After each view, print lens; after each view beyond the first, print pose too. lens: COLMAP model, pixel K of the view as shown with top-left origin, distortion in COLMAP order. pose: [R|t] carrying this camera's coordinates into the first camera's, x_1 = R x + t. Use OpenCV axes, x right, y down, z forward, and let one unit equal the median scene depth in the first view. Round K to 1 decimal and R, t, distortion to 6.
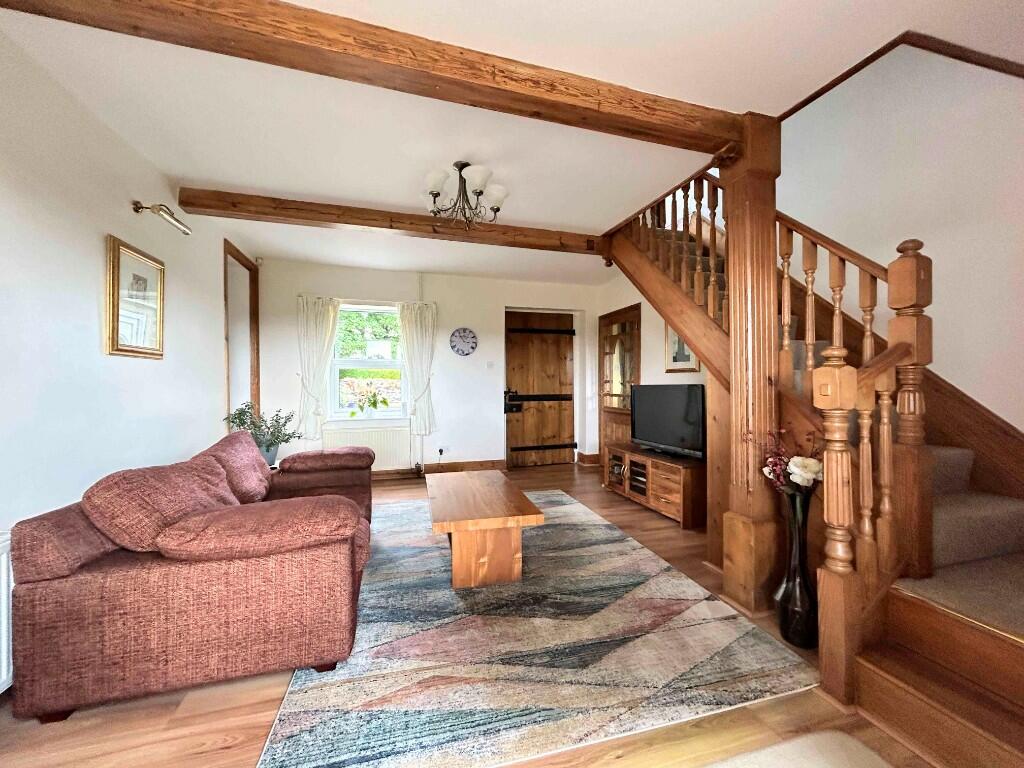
lens RADIAL K [[409.1, 0, 512.0], [0, 409.1, 384.0], [0, 0, 1]] dist [0.000921, 0.000184]
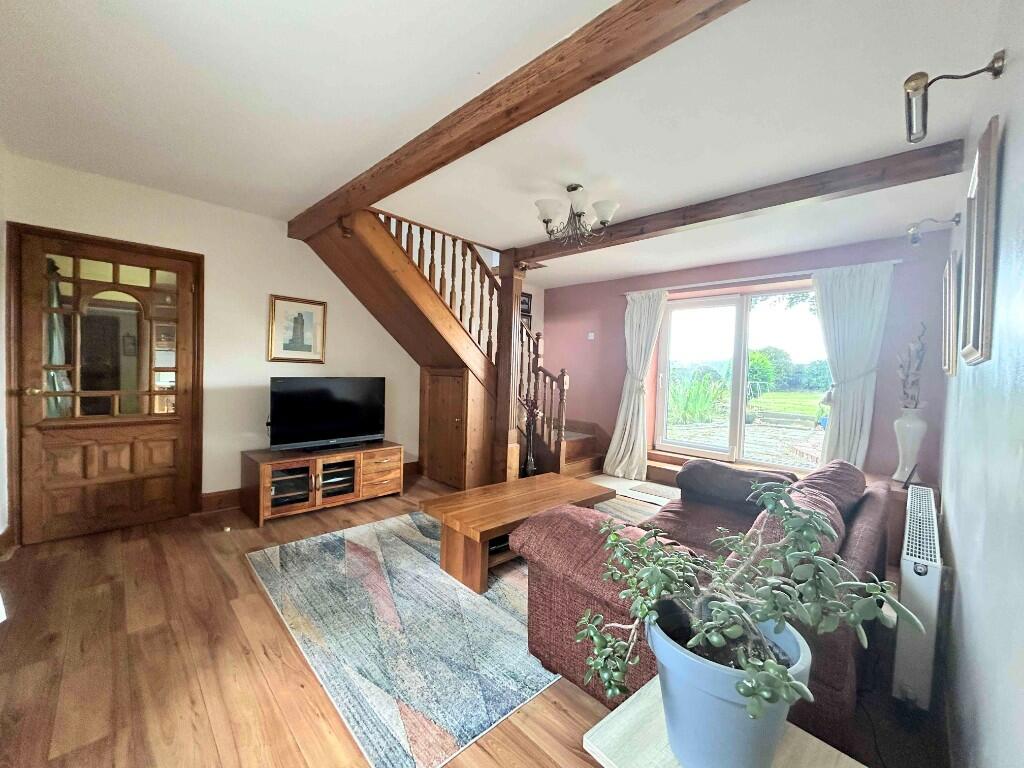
lens RADIAL K [[409.1, 0, 512.0], [0, 409.1, 384.0], [0, 0, 1]] dist [0.000921, 0.000184]
pose [[-0.491960, -0.032460, 0.870013, -0.664293], [-0.025110, 0.999418, 0.023089, -0.014512], [-0.870256, -0.010487, -0.492489, 1.097979]]
